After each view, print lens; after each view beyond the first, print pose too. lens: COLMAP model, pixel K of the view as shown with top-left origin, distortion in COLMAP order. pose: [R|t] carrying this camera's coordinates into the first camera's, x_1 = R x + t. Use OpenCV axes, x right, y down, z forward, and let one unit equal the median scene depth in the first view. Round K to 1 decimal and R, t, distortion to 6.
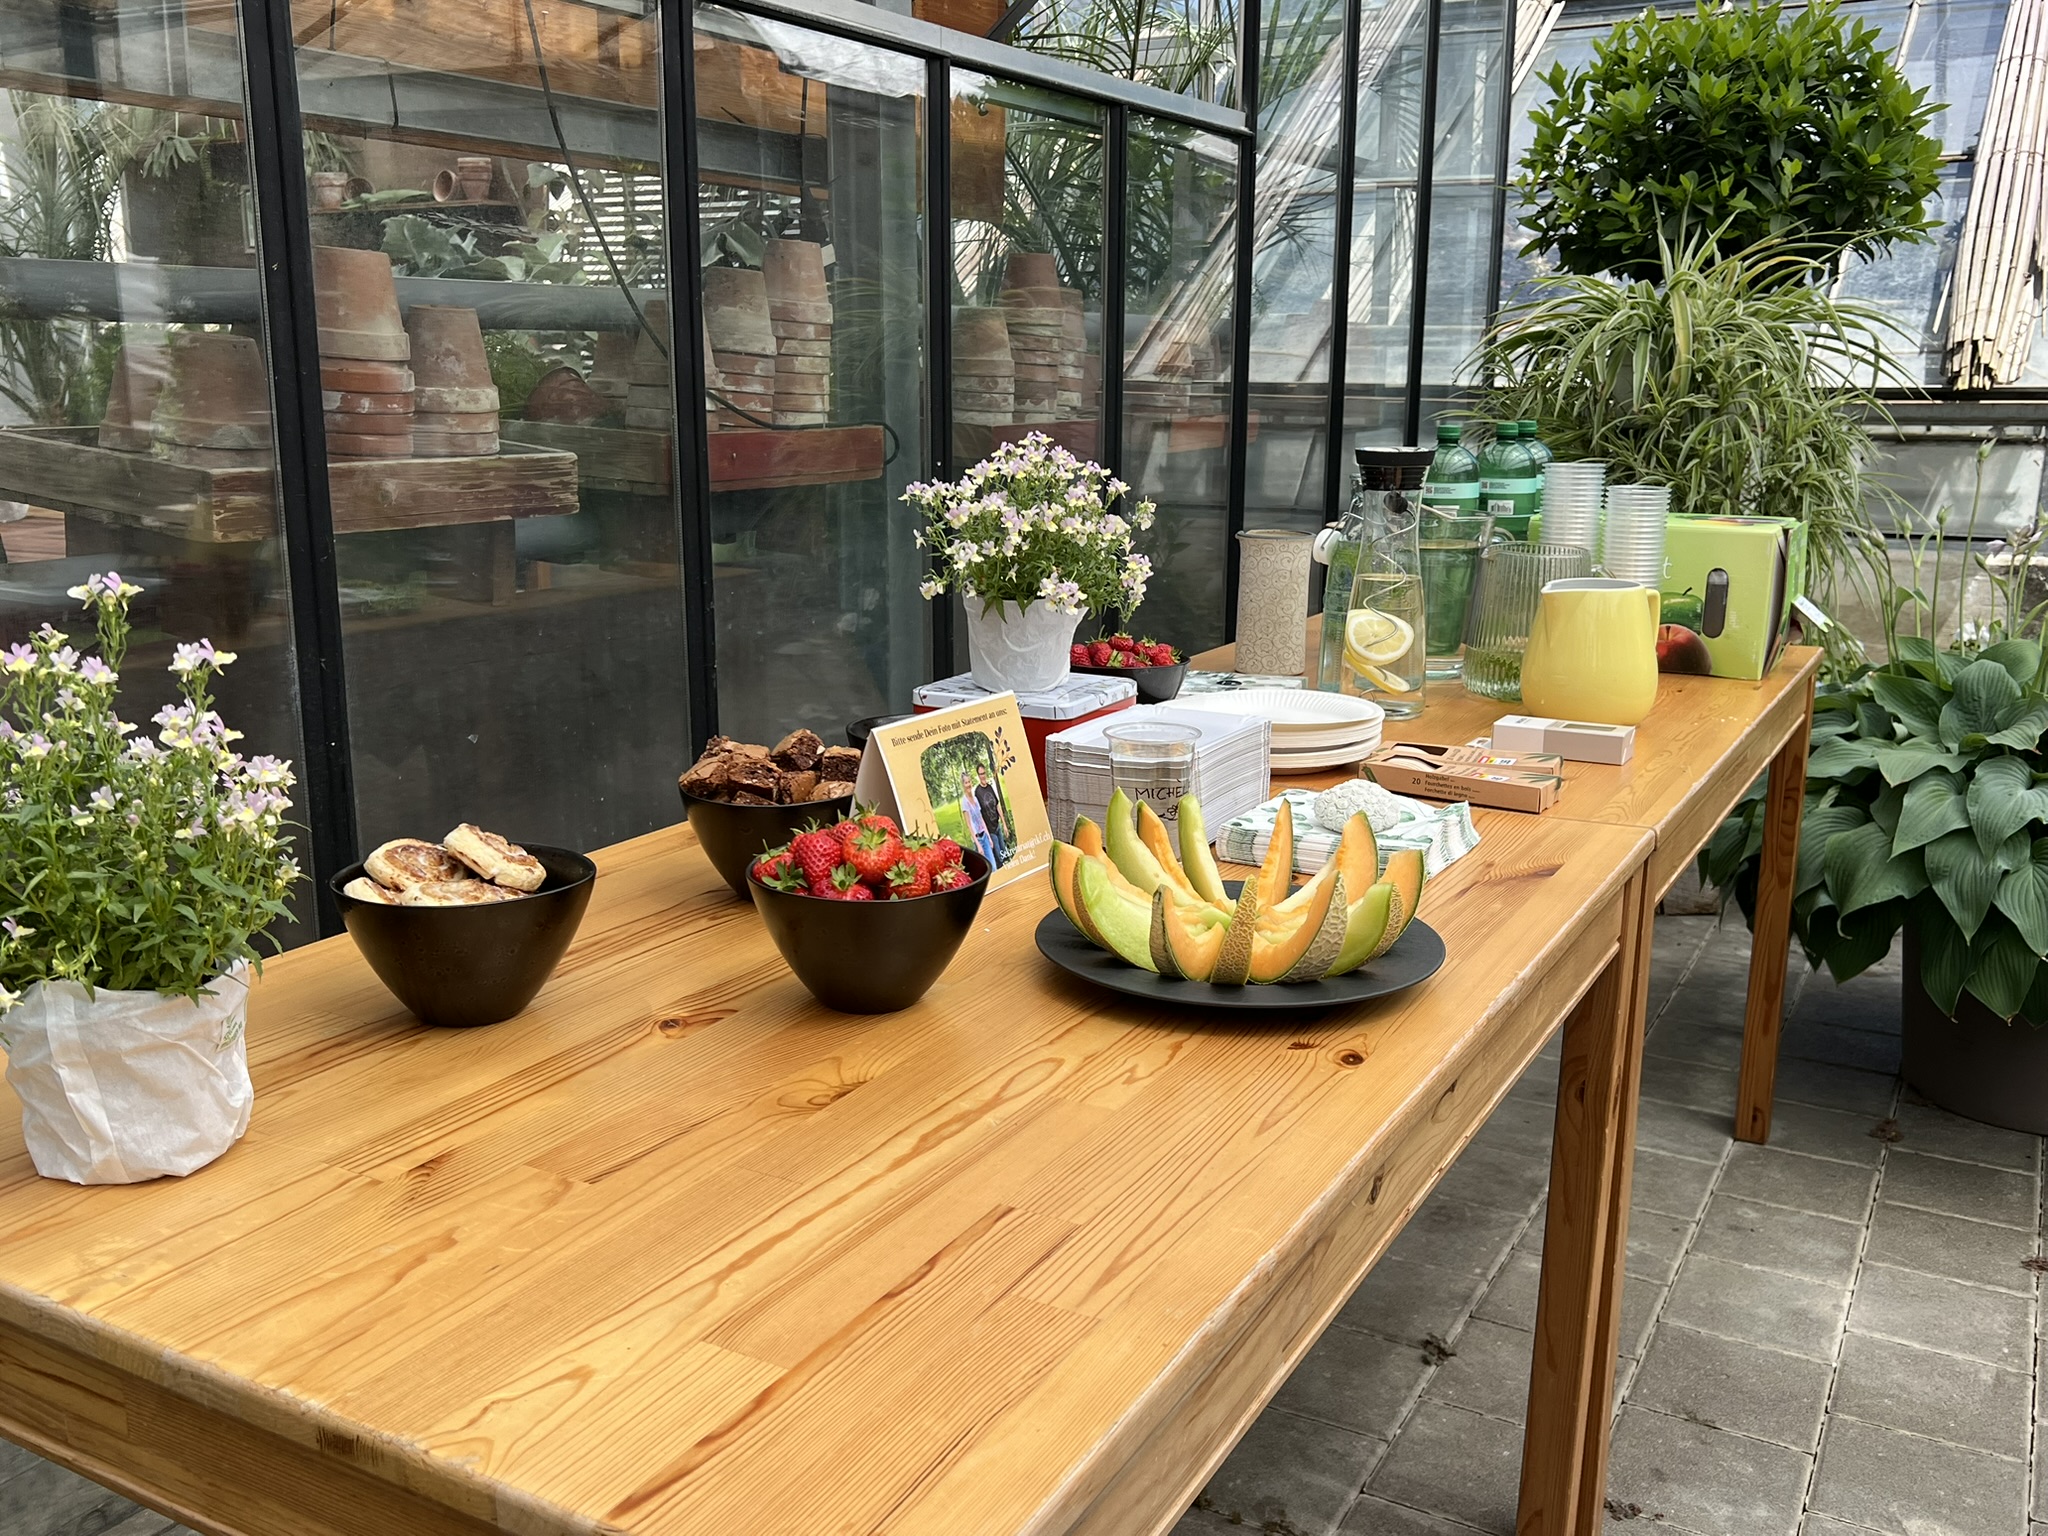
lens RADIAL K [[1802.4, 0, 1024.0], [0, 1802.4, 768.0], [0, 0, 1]] dist [0.008605, -0.004924]
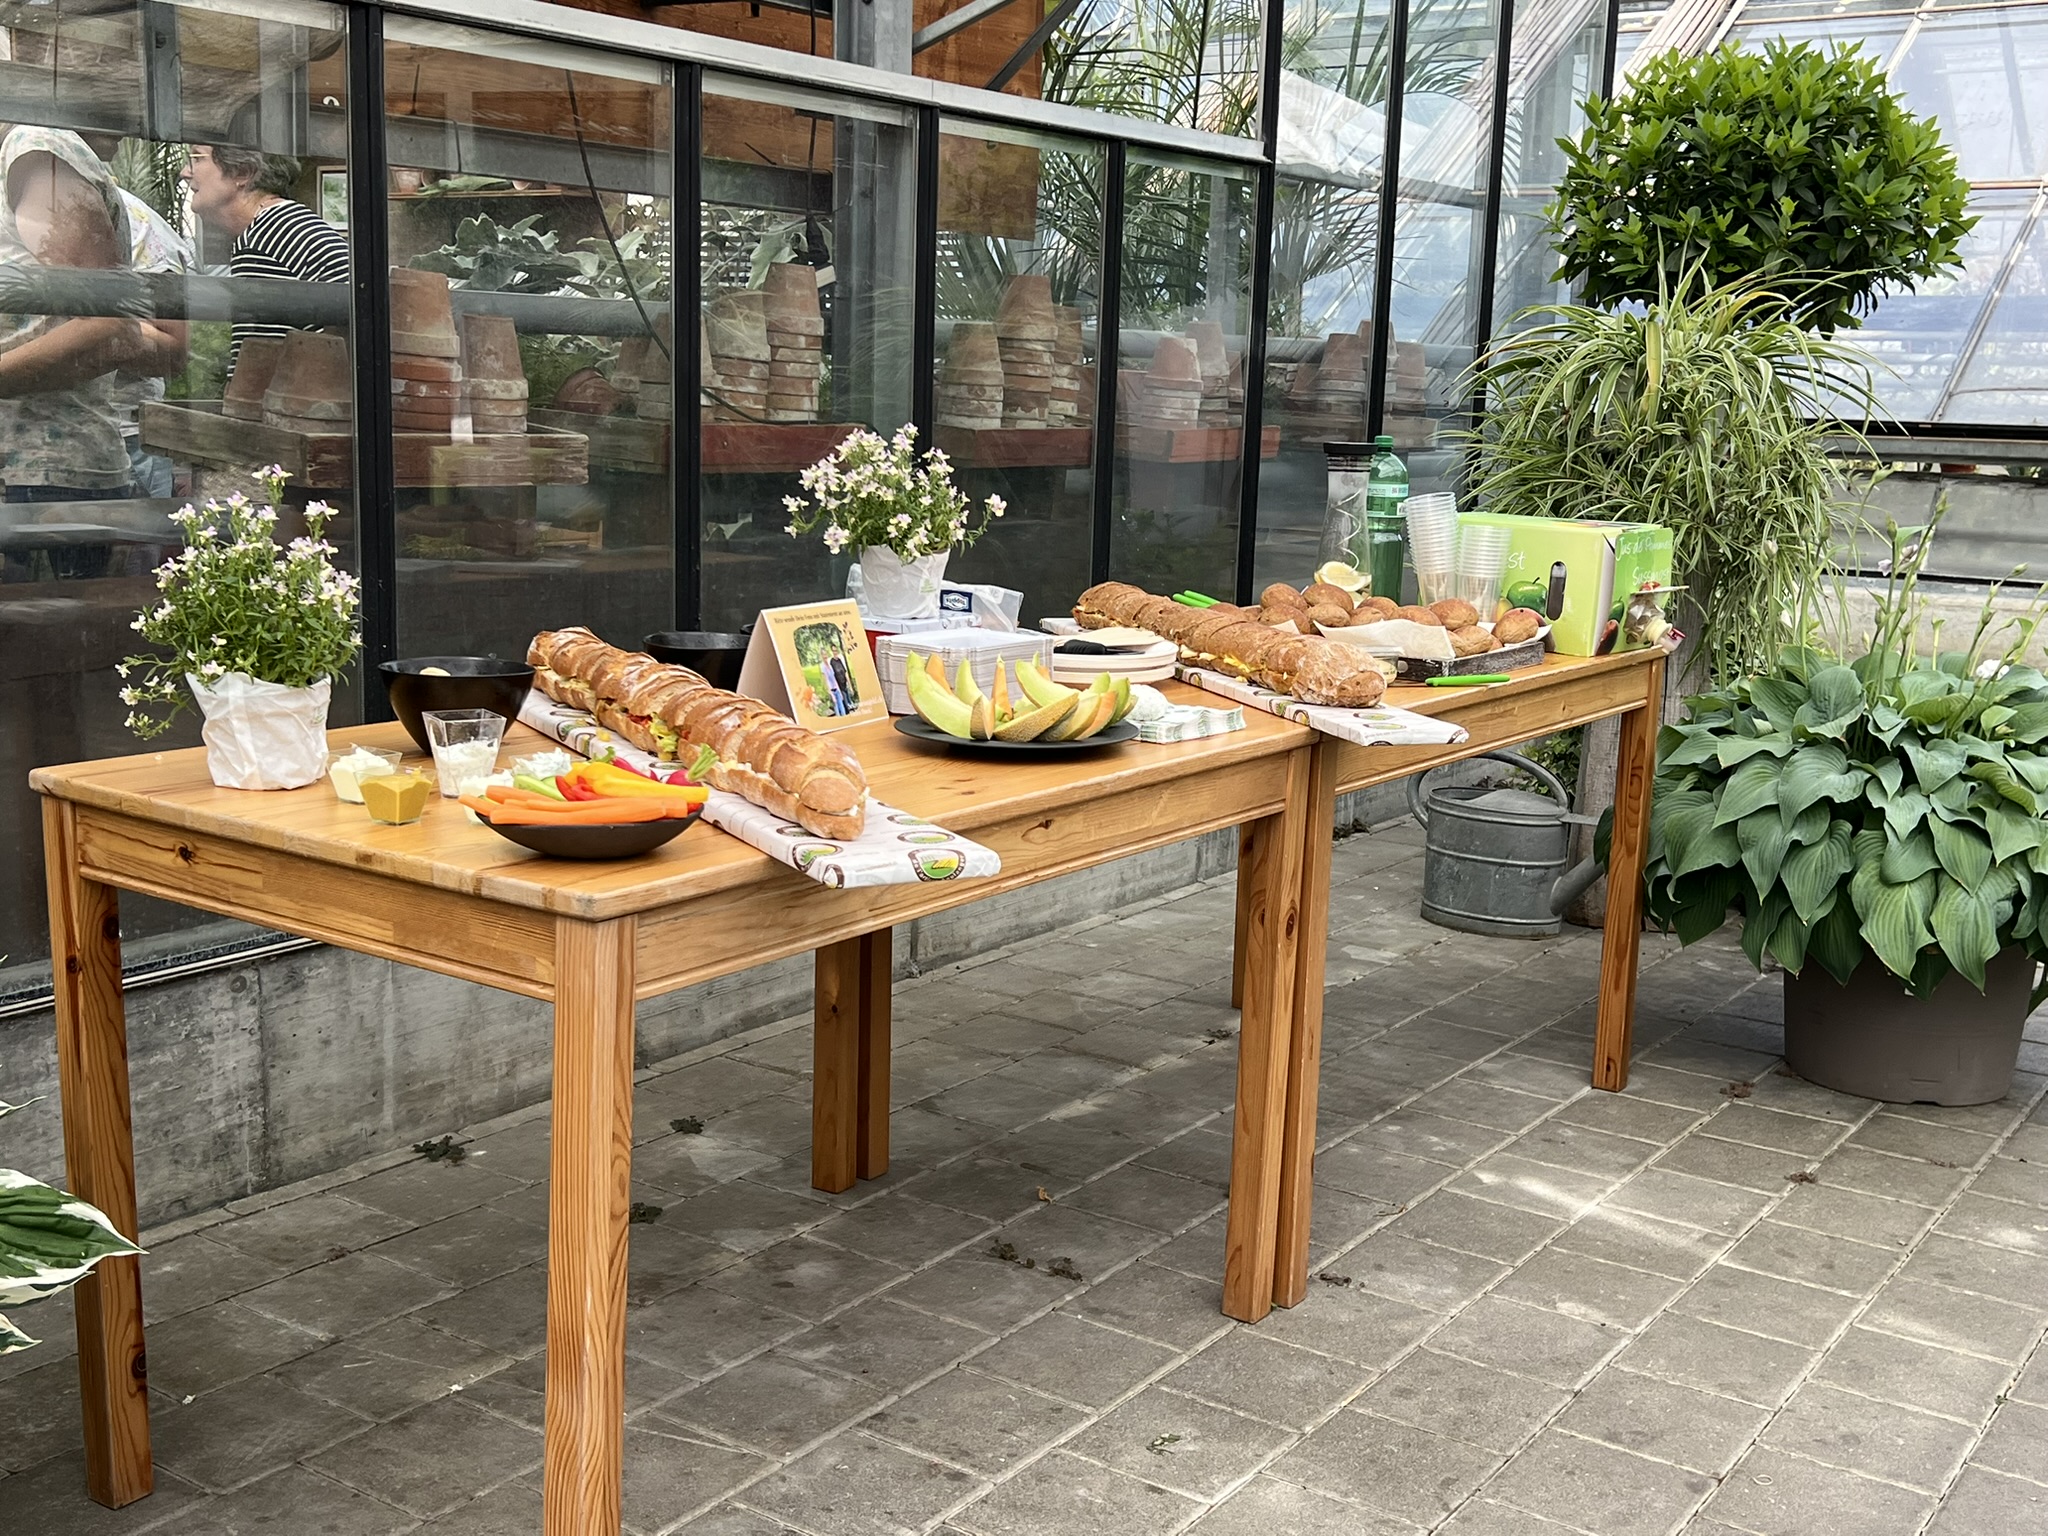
lens RADIAL K [[2239.0, 0, 1032.2], [0, 2239.0, 758.2], [0, 0, 1]] dist [0.045137, 0.017156]
pose [[0.995644, 0.042739, -0.082862, 0.156321], [-0.046899, 0.997700, -0.048932, 0.087054], [0.080580, 0.052605, 0.995359, -0.401185]]
